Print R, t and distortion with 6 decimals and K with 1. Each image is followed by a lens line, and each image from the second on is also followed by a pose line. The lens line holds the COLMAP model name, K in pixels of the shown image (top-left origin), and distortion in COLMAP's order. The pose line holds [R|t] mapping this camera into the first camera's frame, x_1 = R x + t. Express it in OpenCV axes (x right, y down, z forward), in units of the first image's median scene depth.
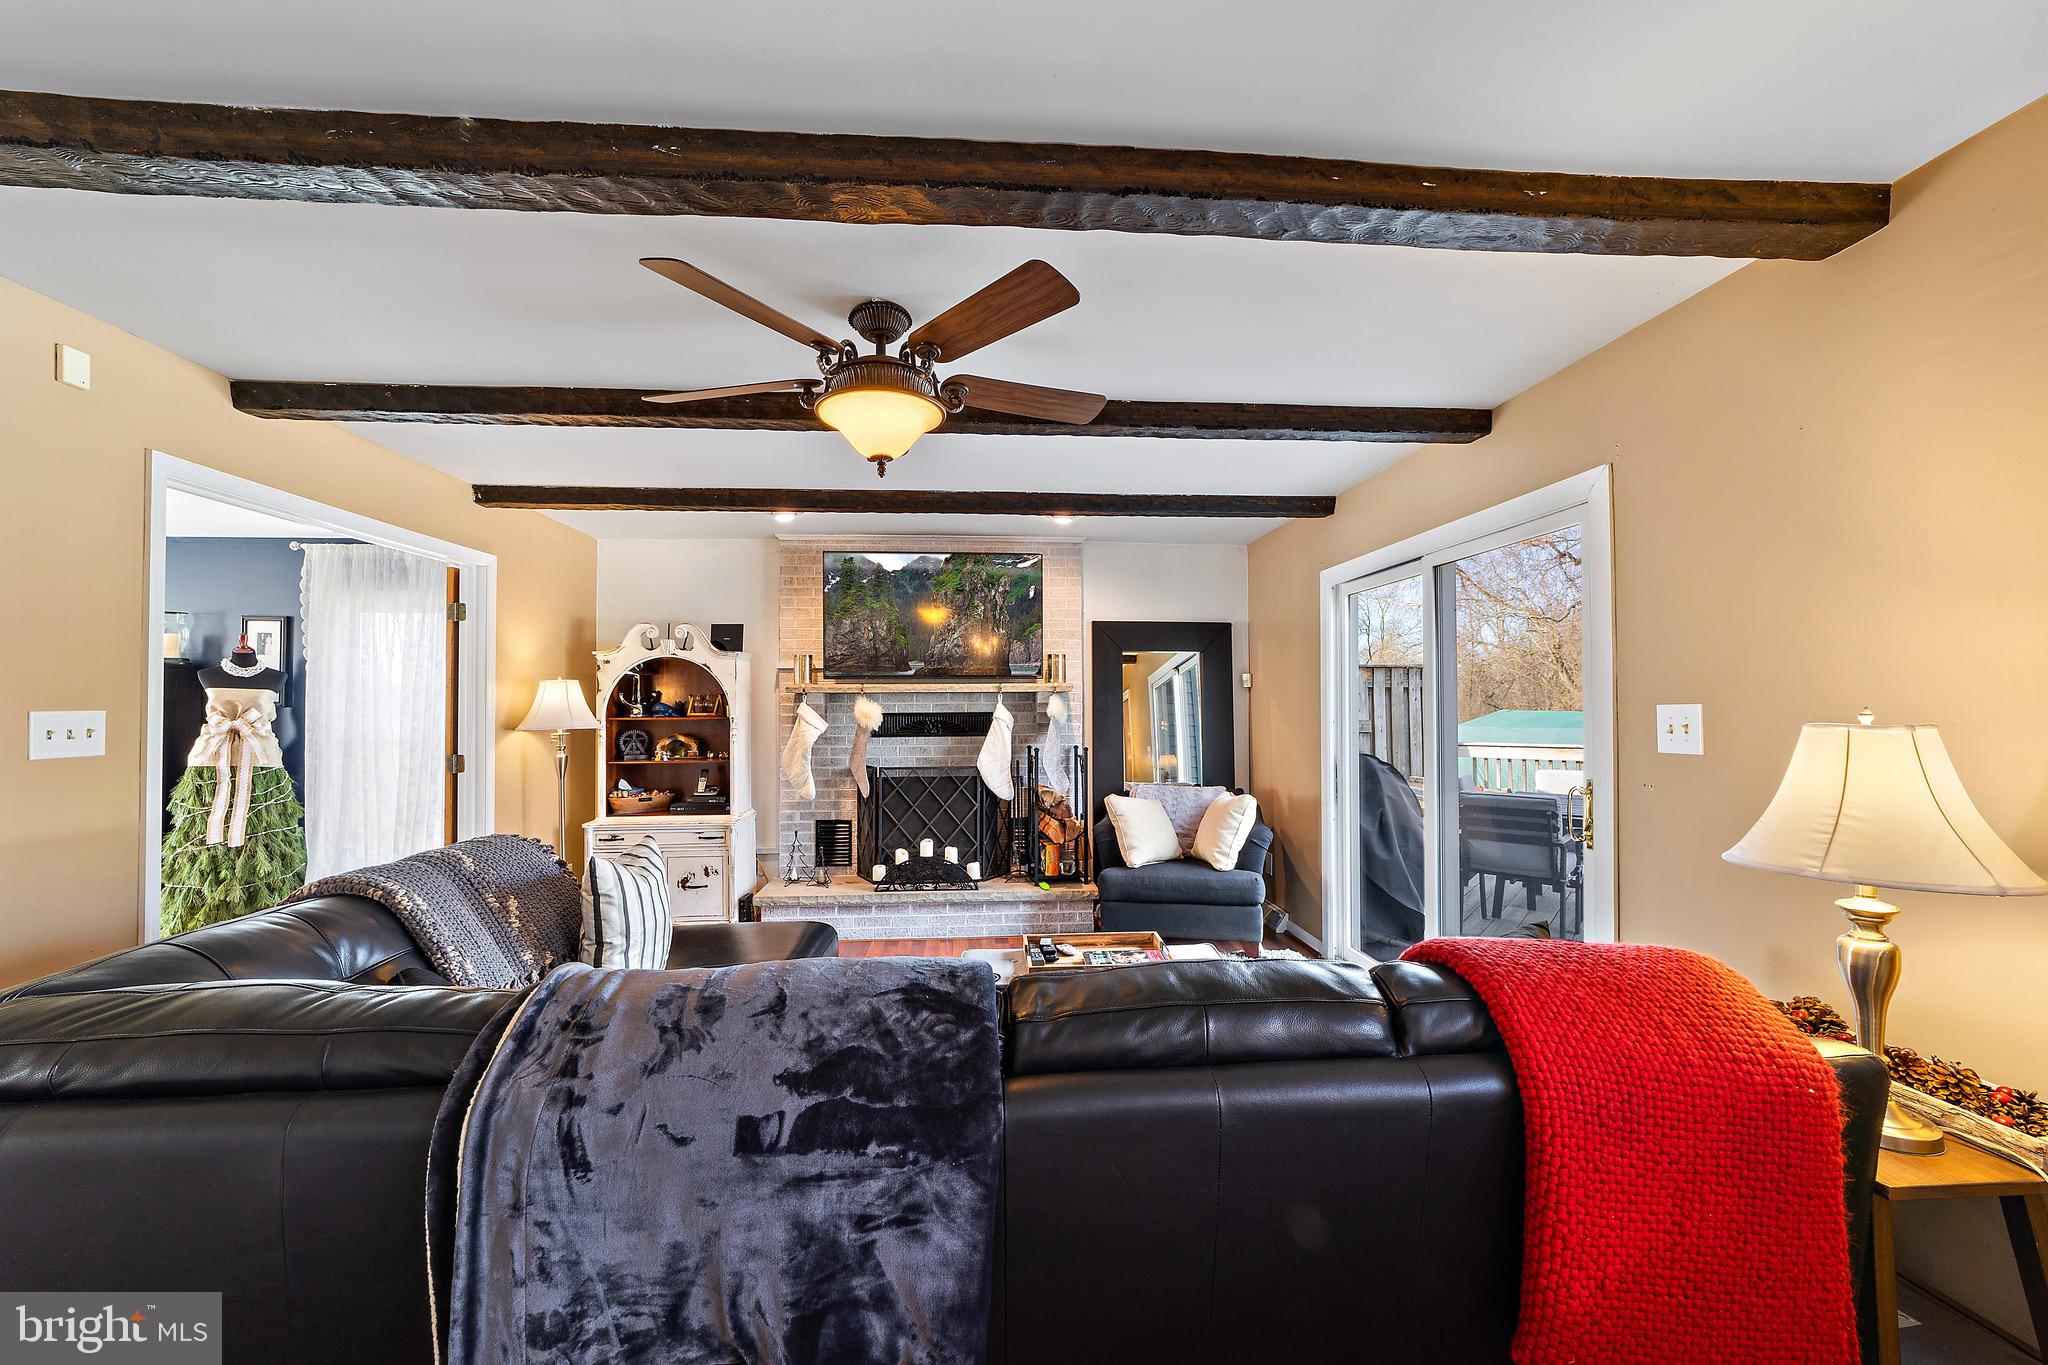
lens RADIAL K [[787.5, 0, 1020.2], [0, 787.5, 688.8], [0, 0, 1]] dist [-0.002654, -0.000138]
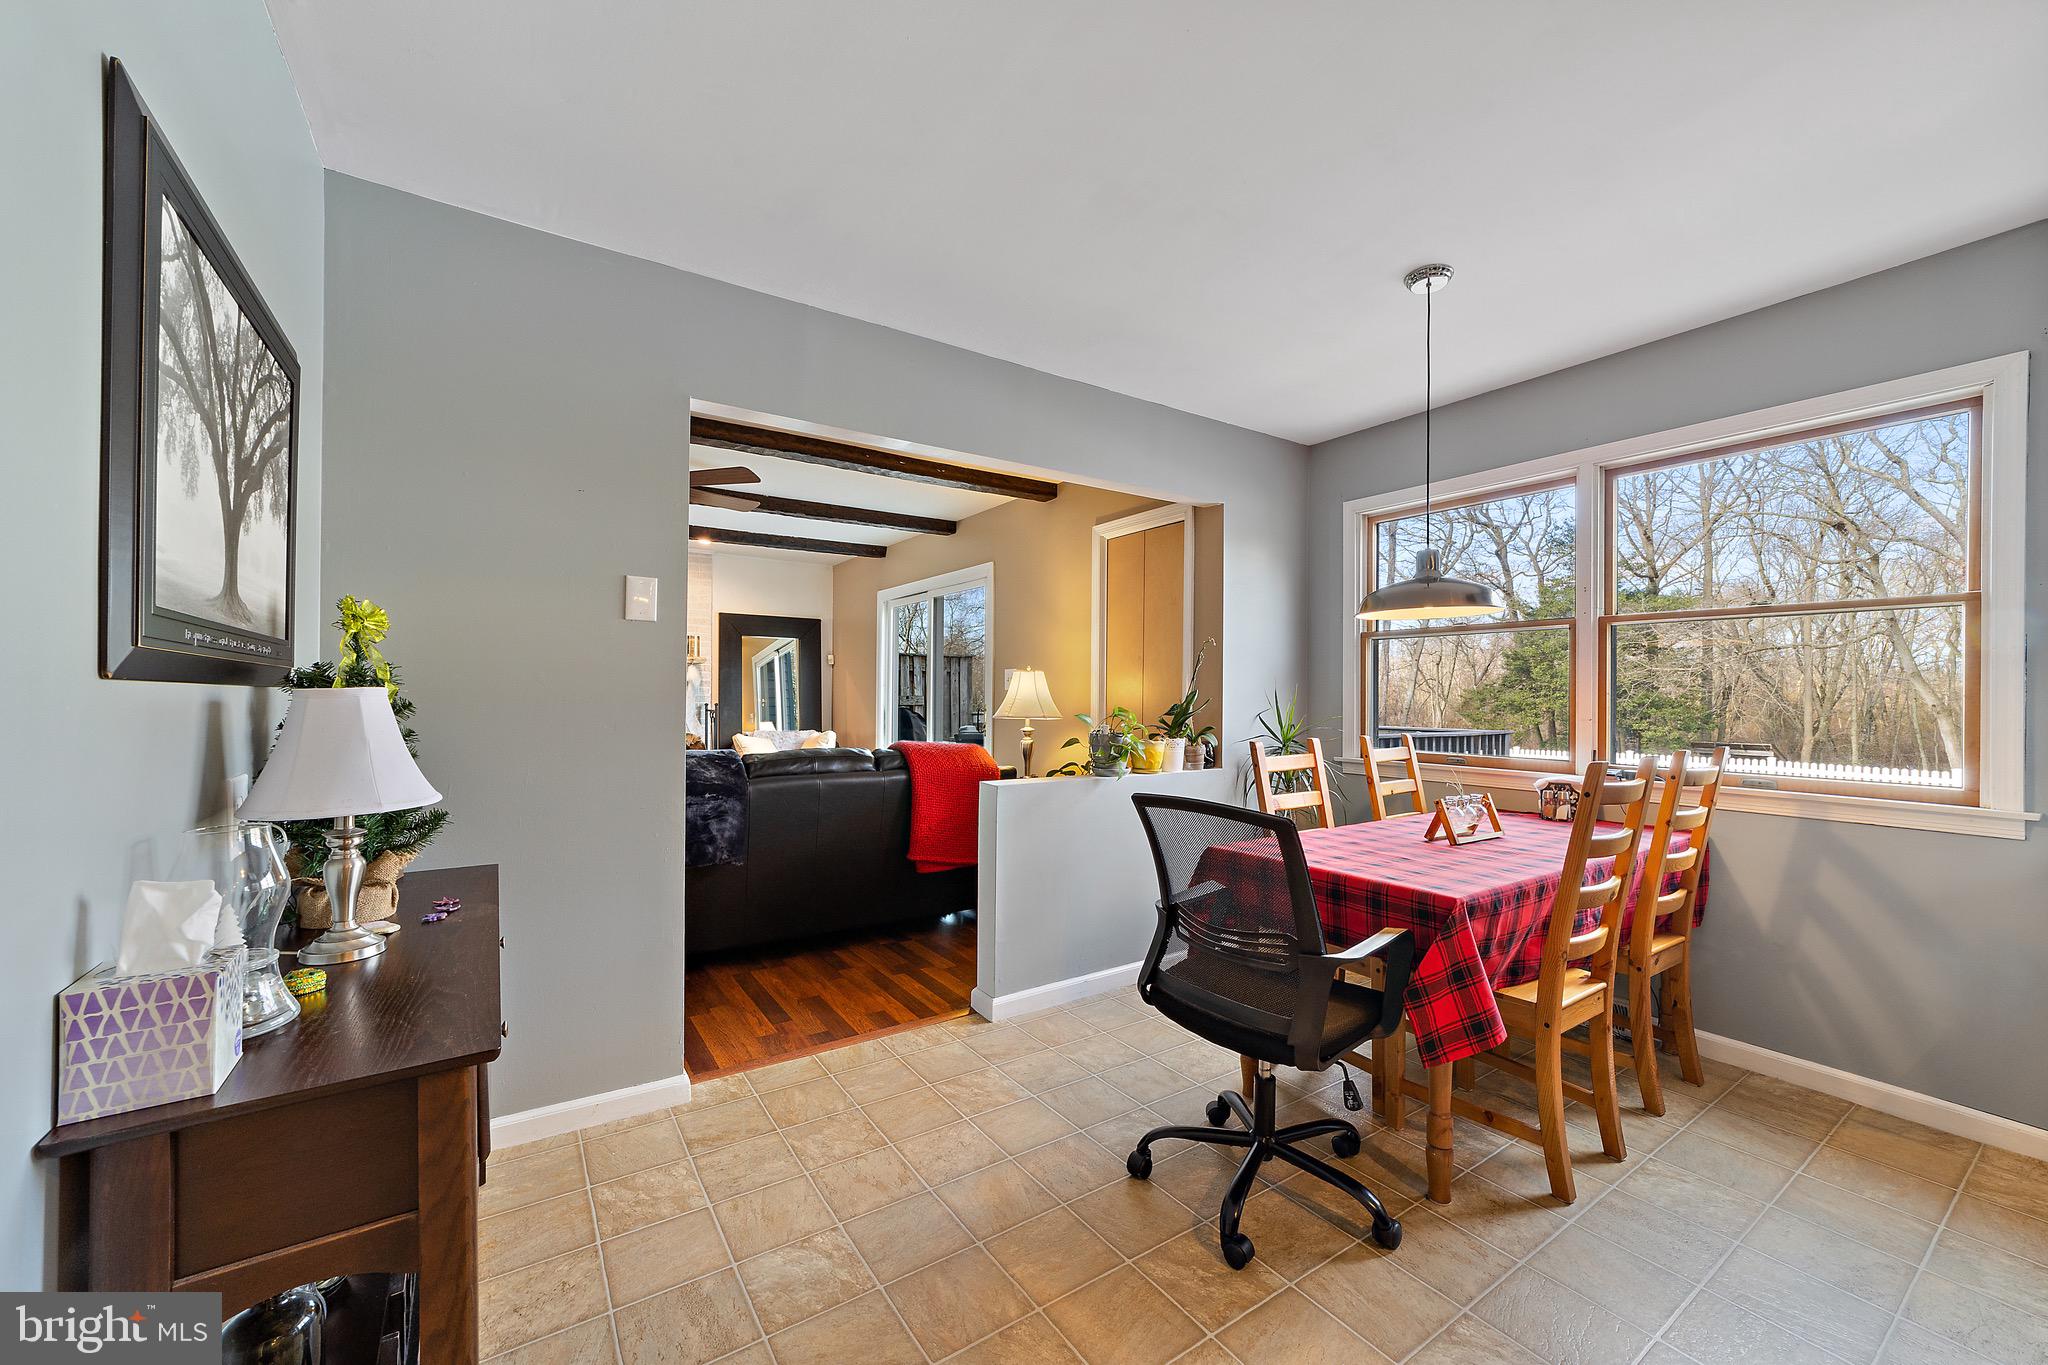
lens RADIAL K [[787.5, 0, 1020.2], [0, 787.5, 688.8], [0, 0, 1]] dist [-0.002654, -0.000138]
pose [[0.870174, 0.010782, 0.492627, -0.158782], [-0.017568, 0.999804, 0.009149, 0.030468], [-0.492431, -0.016616, 0.870193, -0.560844]]
